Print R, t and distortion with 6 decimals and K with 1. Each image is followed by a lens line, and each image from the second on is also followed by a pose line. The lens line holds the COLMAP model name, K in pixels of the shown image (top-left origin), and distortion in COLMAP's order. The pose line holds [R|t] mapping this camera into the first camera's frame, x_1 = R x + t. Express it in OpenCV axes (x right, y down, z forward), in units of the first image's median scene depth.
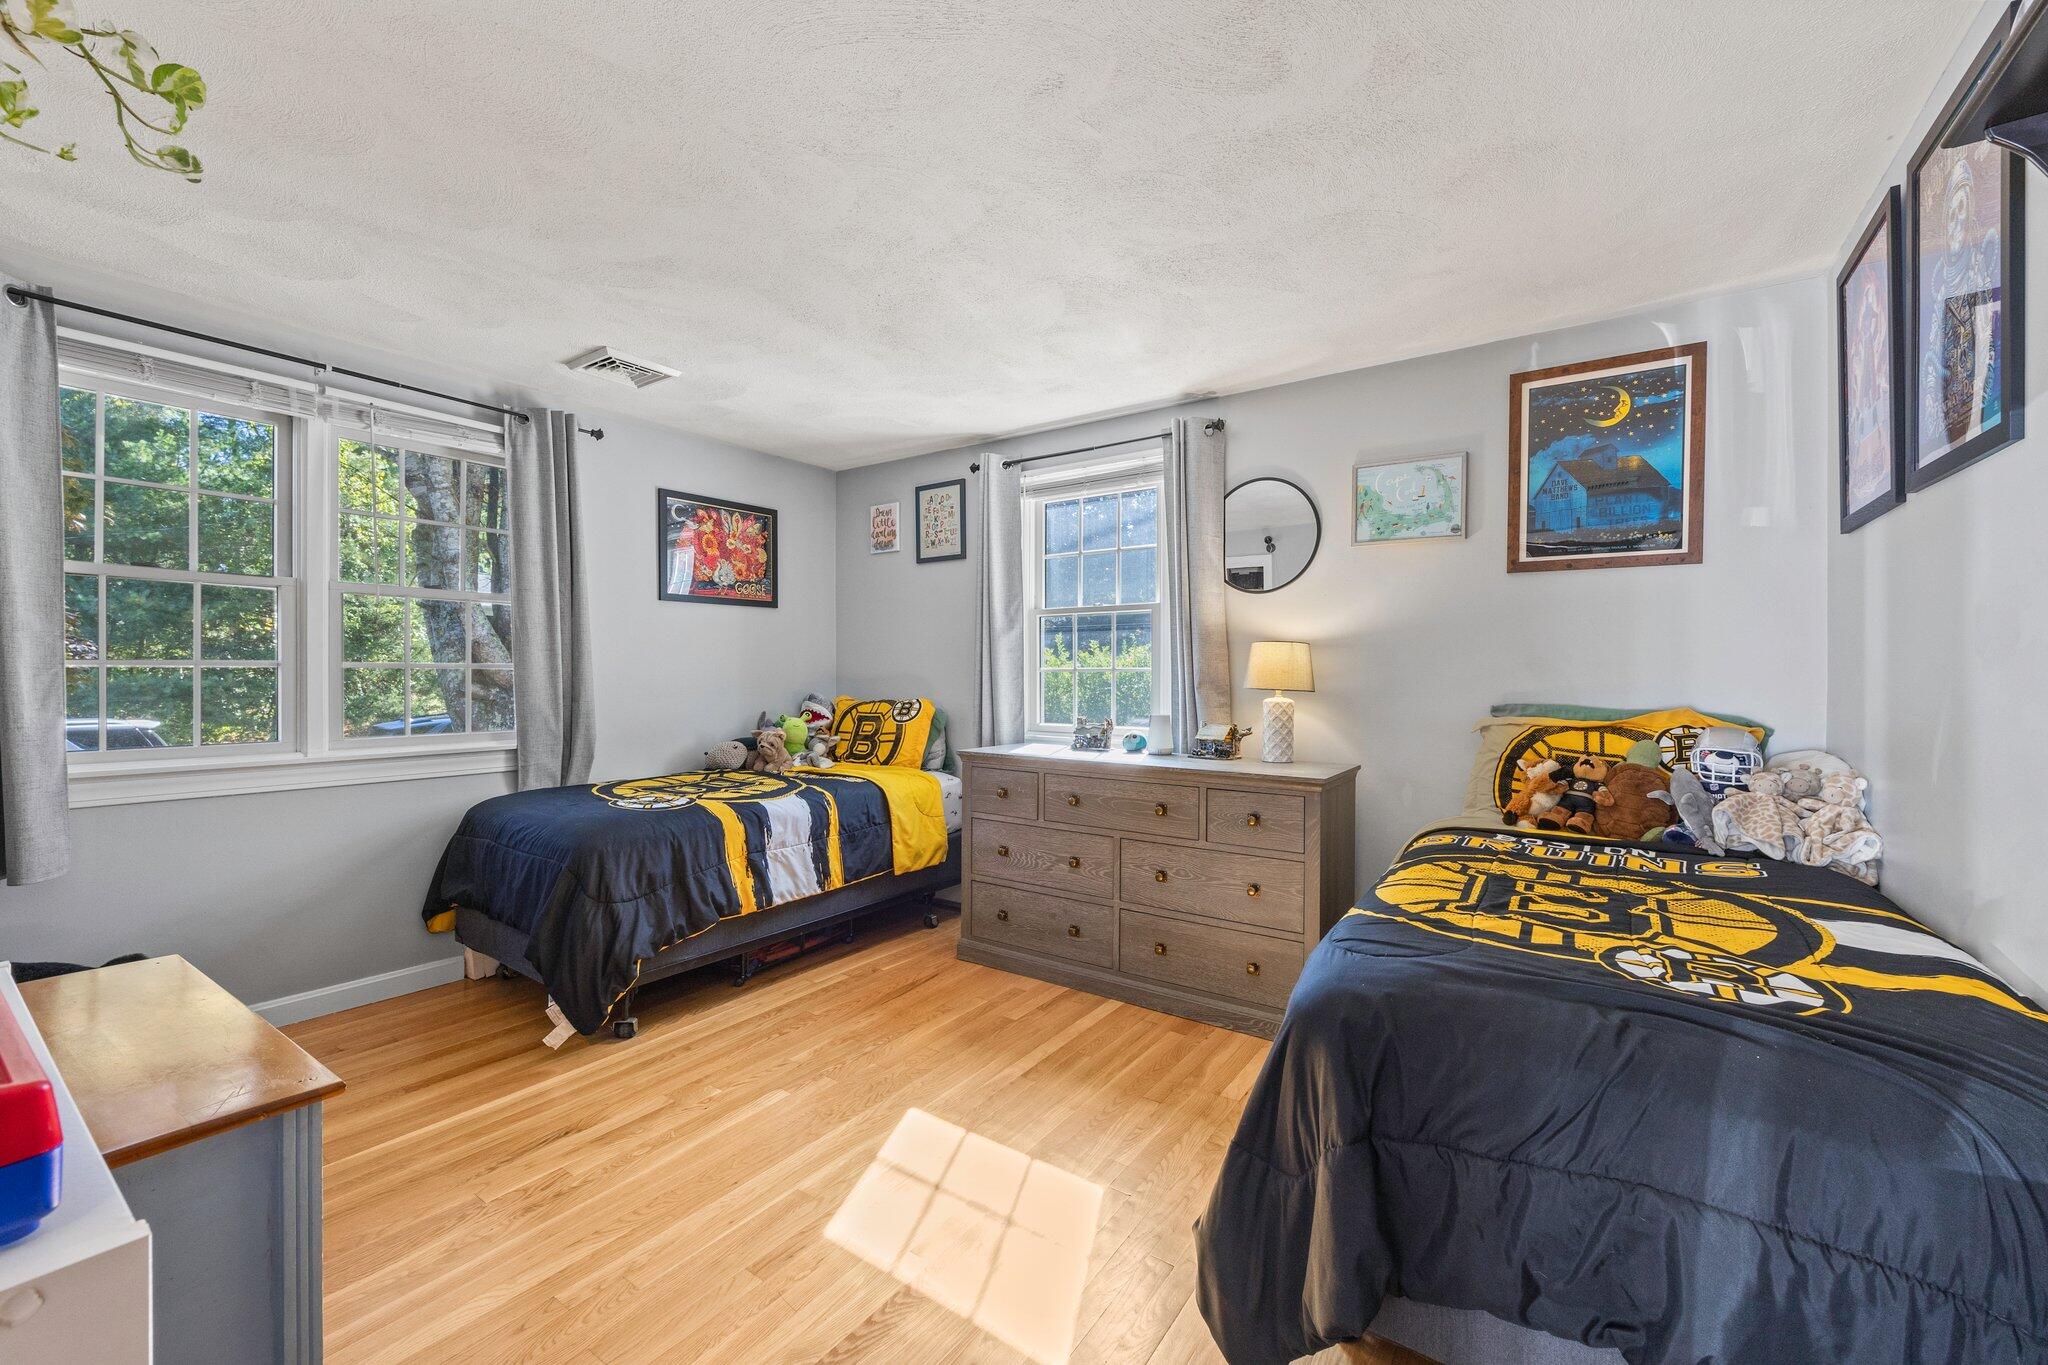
lens RADIAL K [[821.9, 0, 1018.9], [0, 821.9, 680.4], [0, 0, 1]] dist [0.001177, 0.000218]
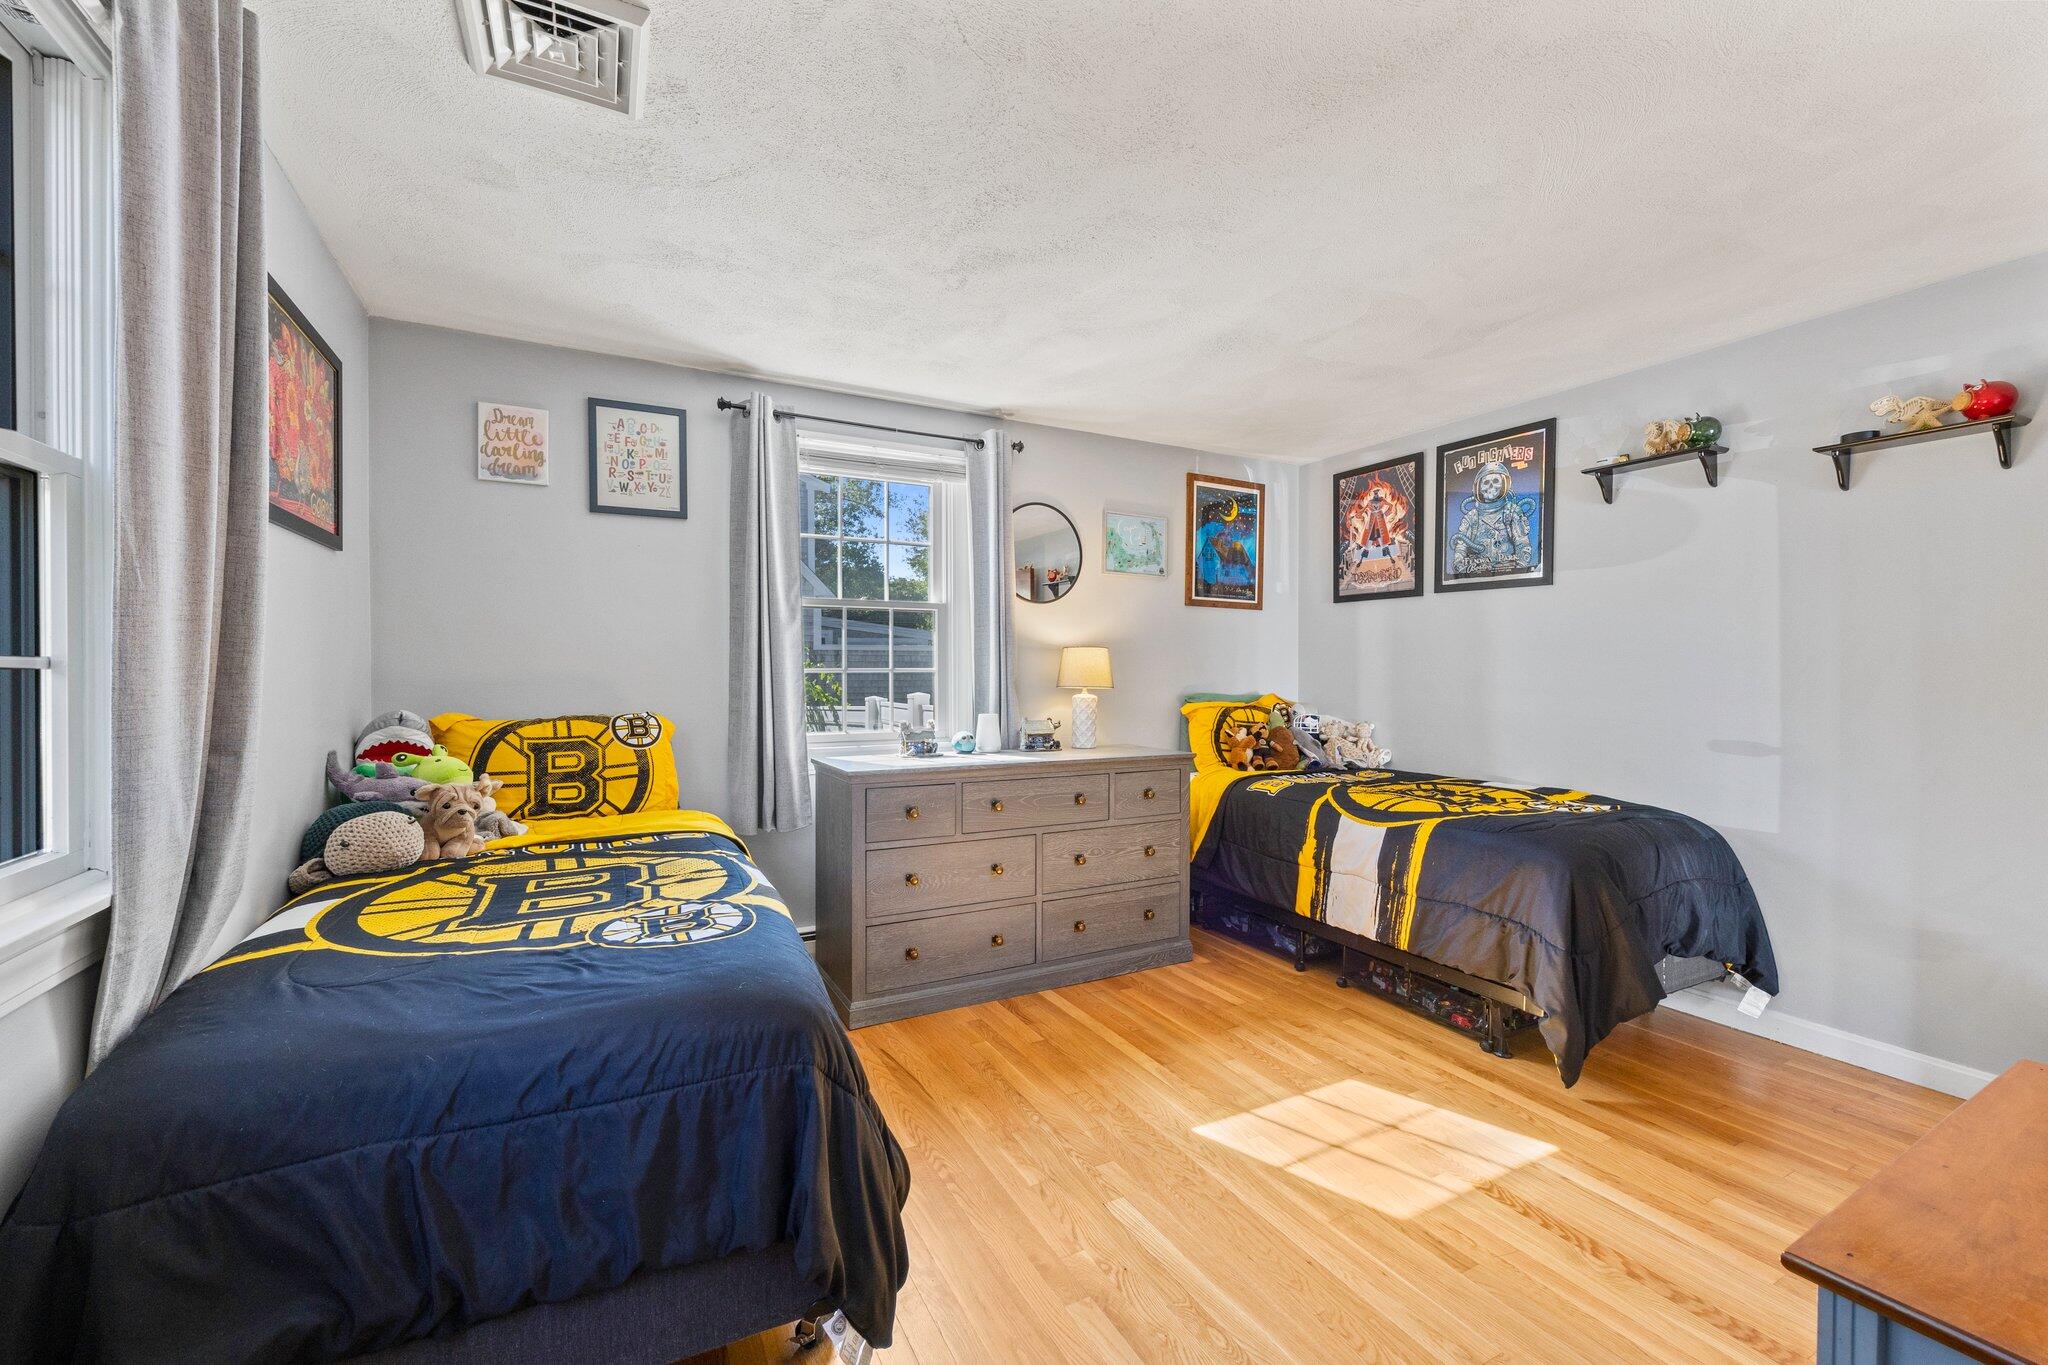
lens RADIAL K [[819.0, 0, 987.8], [0, 819.0, 680.1], [0, 0, 1]] dist [-0.000356, -0.000020]
pose [[0.469475, -0.009427, 0.882895, -0.821508], [0.009812, 0.999937, 0.005459, -0.006912], [-0.882891, 0.006101, 0.469538, 0.580686]]
